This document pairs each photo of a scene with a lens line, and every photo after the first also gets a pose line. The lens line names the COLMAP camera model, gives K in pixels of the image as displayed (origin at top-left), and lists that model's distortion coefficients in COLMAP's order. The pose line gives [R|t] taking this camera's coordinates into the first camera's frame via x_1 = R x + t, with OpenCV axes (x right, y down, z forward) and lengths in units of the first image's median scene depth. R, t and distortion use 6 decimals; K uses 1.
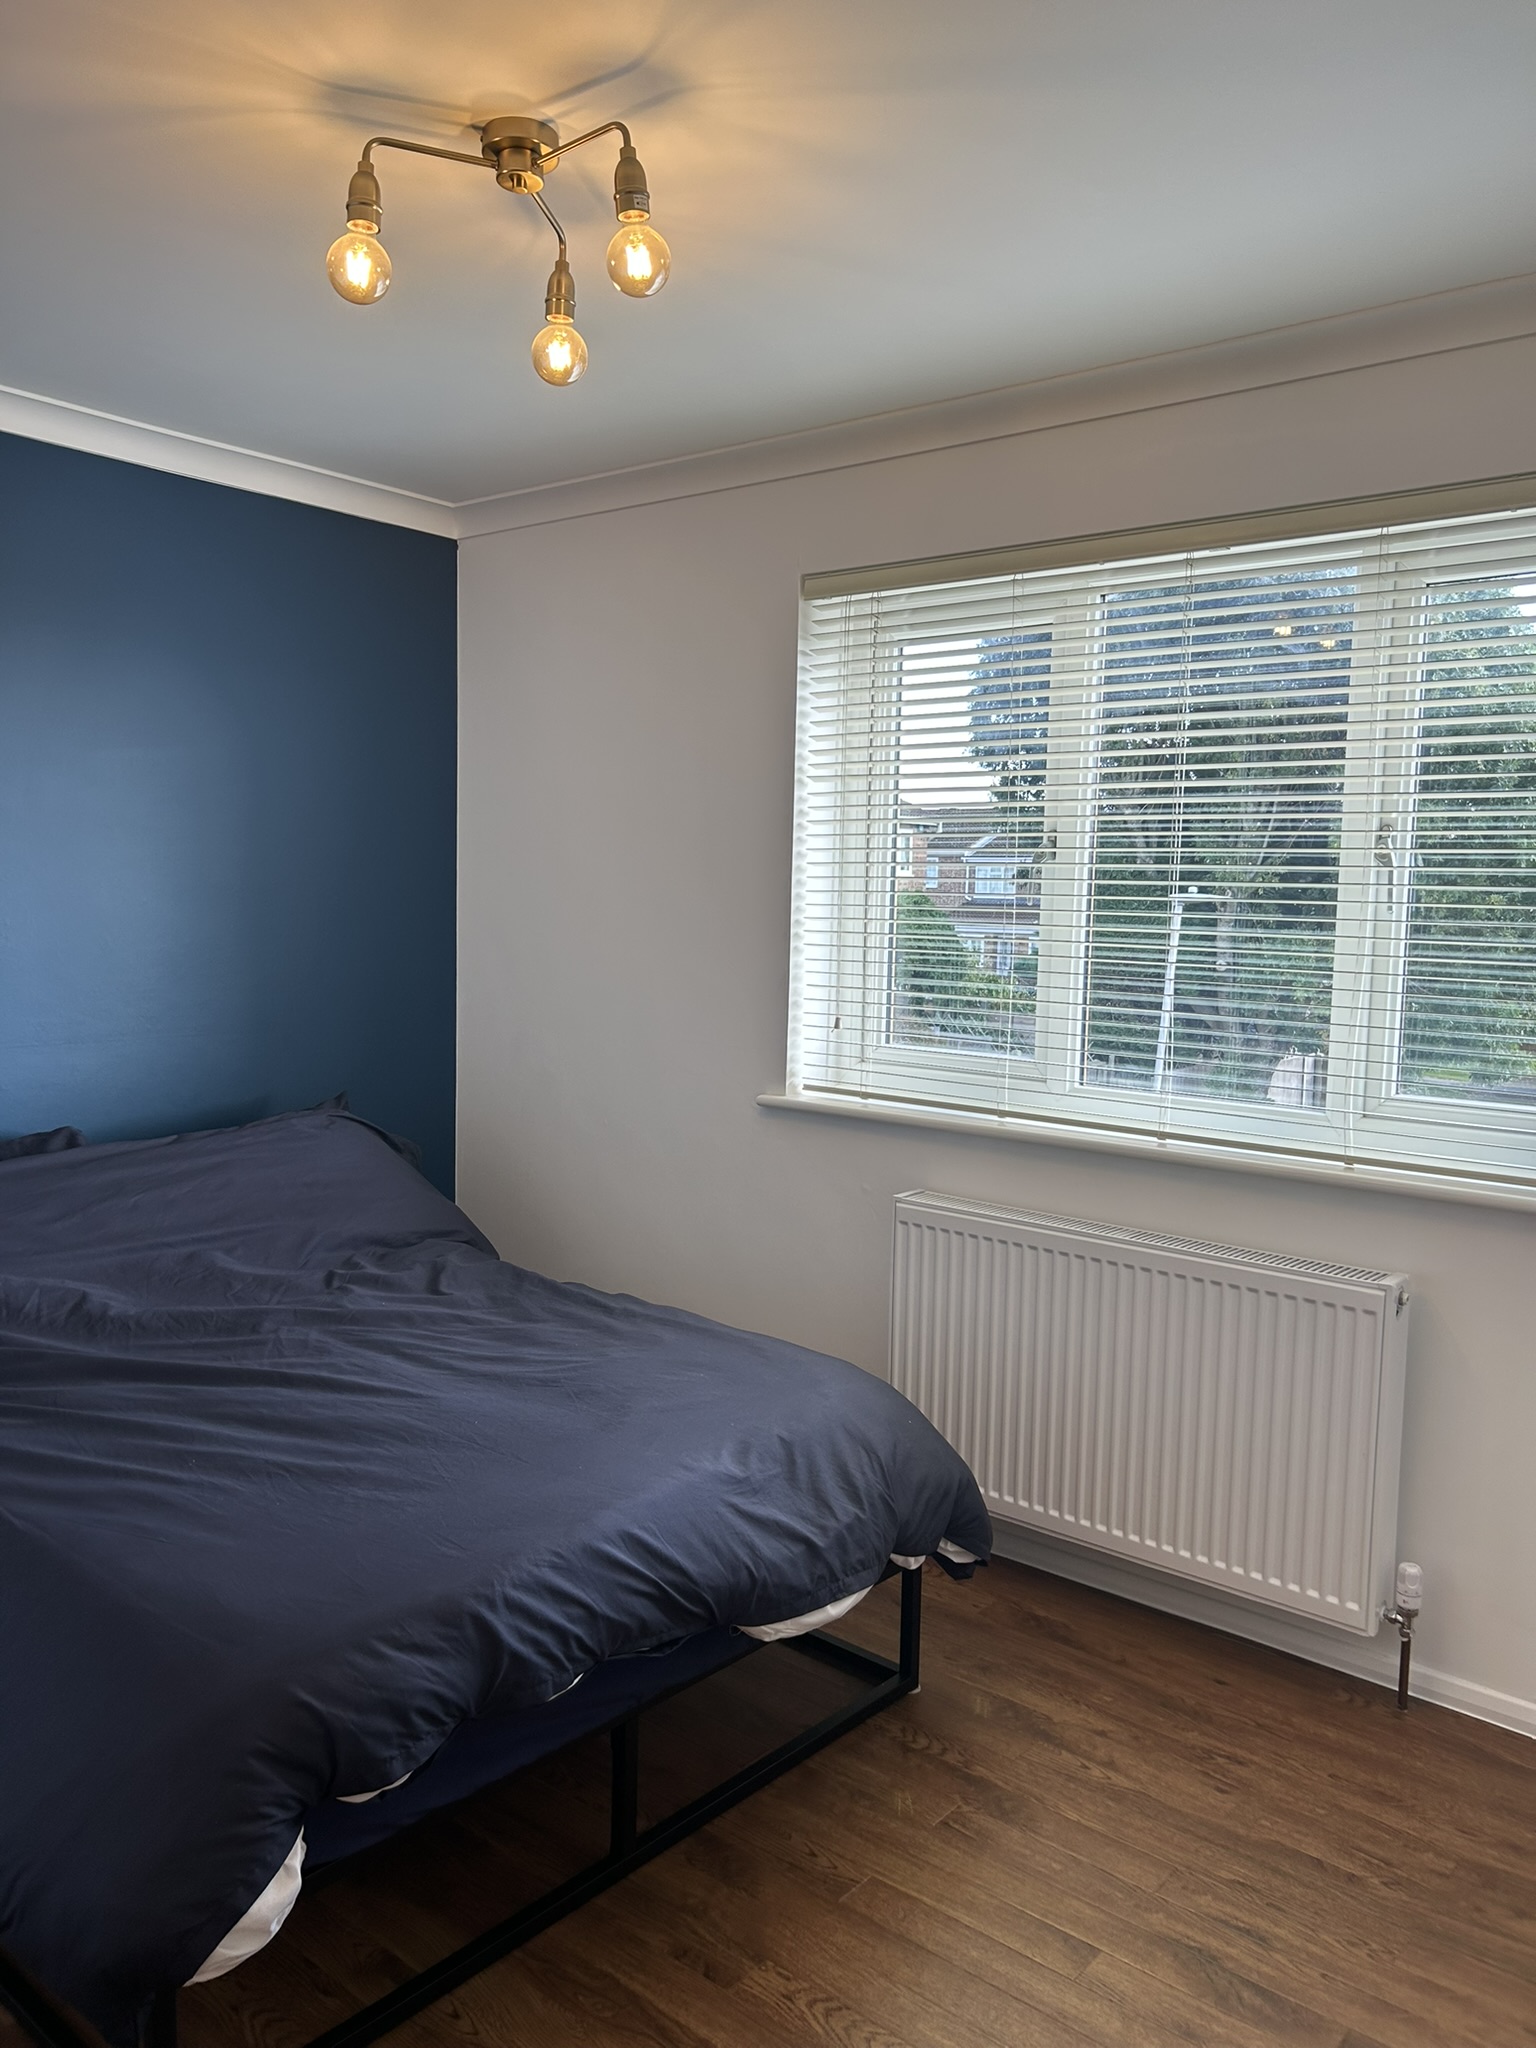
lens RADIAL K [[1539.0, 0, 770.0], [0, 1539.0, 1035.5], [0, 0, 1]] dist [0.066740, -0.091678]
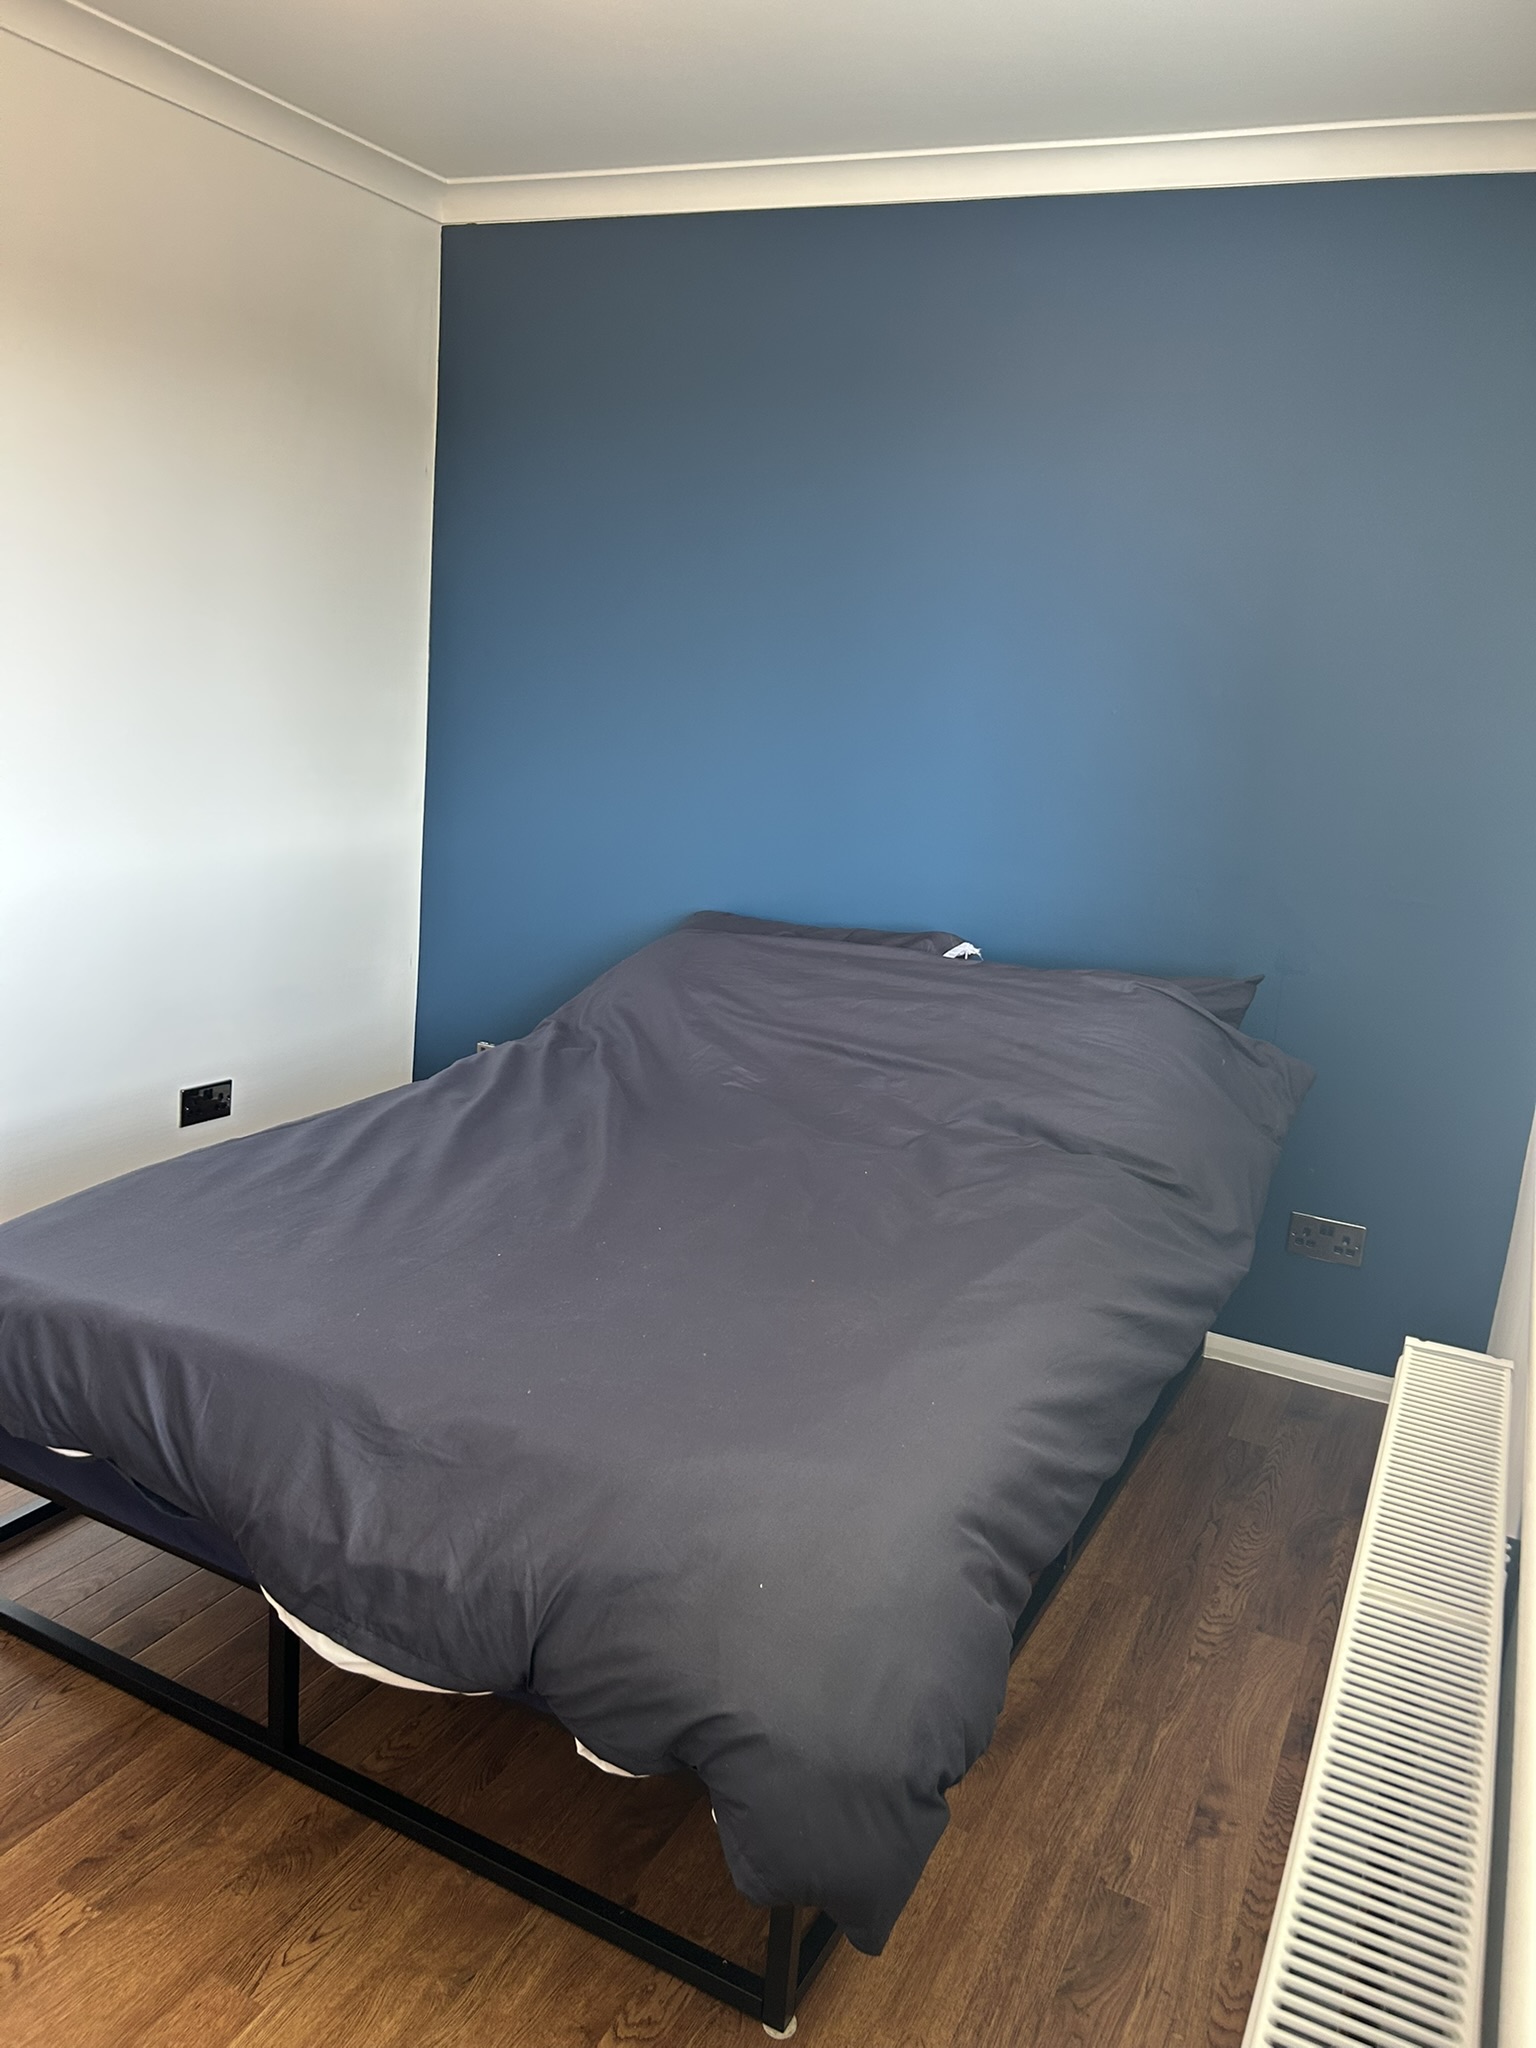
lens RADIAL K [[1539.0, 0, 770.0], [0, 1539.0, 1035.5], [0, 0, 1]] dist [0.066740, -0.091678]
pose [[0.229567, 0.224751, -0.946988, 0.721005], [-0.171694, 0.967066, 0.187894, -0.065366], [0.958029, 0.119458, 0.260595, 1.023616]]
